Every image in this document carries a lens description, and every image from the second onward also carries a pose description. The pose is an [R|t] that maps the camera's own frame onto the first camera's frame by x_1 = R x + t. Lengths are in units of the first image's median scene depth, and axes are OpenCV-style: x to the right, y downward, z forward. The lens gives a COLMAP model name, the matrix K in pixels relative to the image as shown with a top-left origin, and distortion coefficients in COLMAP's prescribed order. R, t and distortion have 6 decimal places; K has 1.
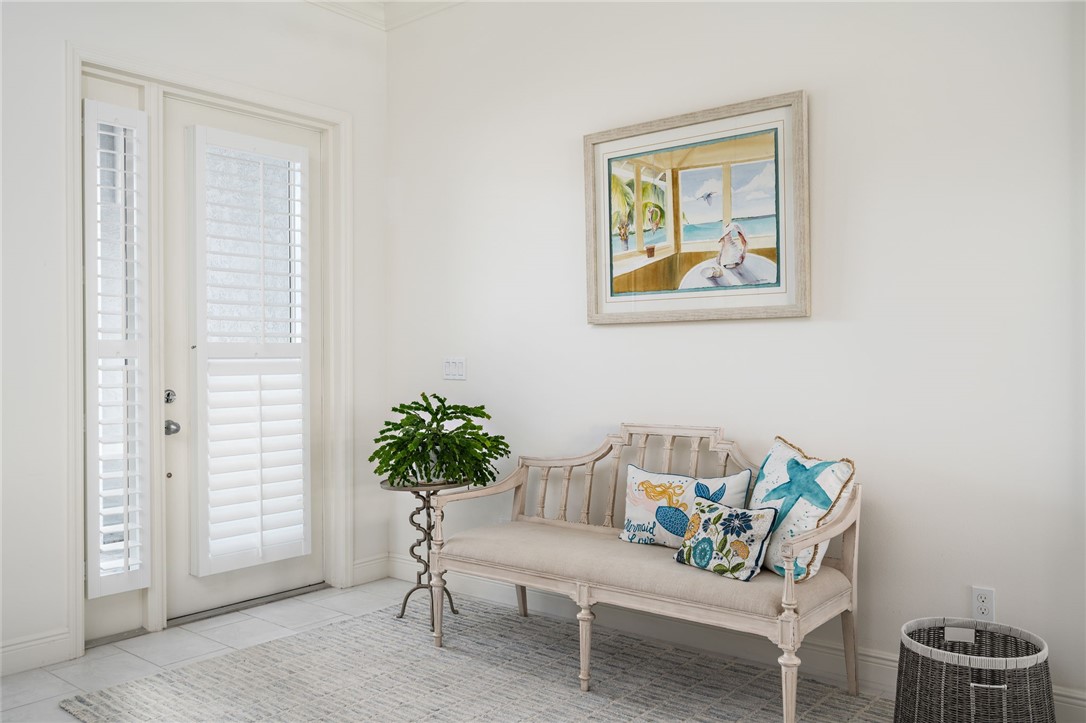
lens RADIAL K [[851.5, 0, 542.4], [0, 851.5, 363.8], [0, 0, 1]] dist [-0.009289, 0.003078]
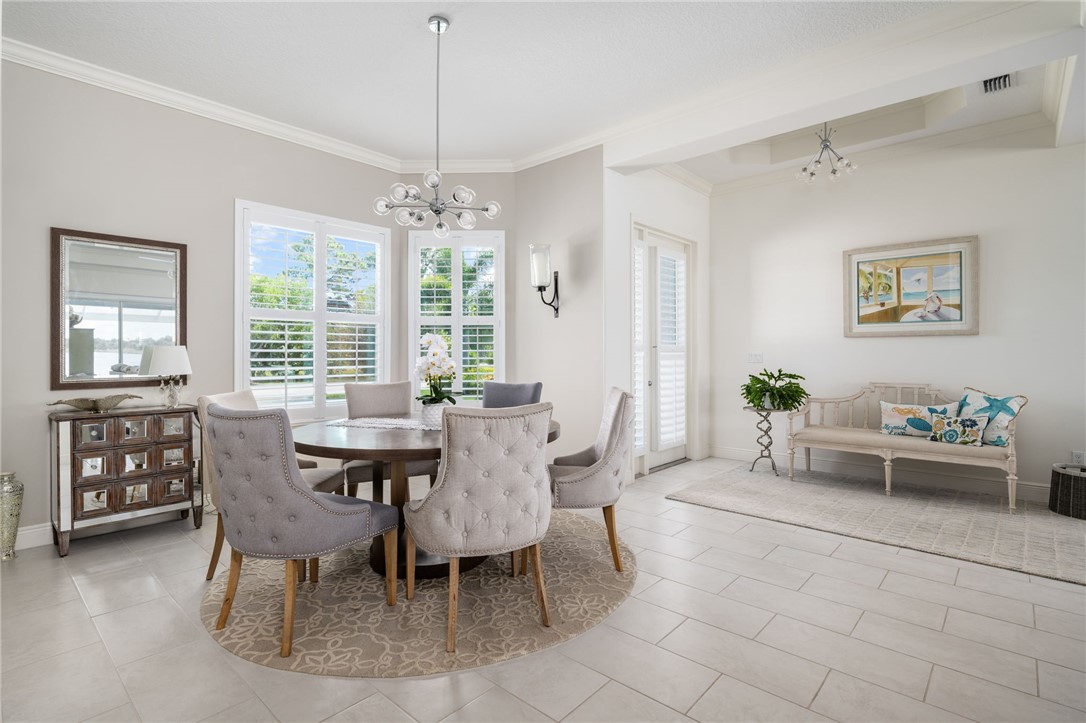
lens RADIAL K [[511.2, 0, 547.2], [0, 511.2, 352.8], [0, 0, 1]] dist [0.001721, -0.000492]
pose [[0.998943, 0.003527, -0.045824, -0.718823], [-0.003860, 0.999967, -0.007171, 0.006847], [0.045797, 0.007341, 0.998924, -0.384687]]
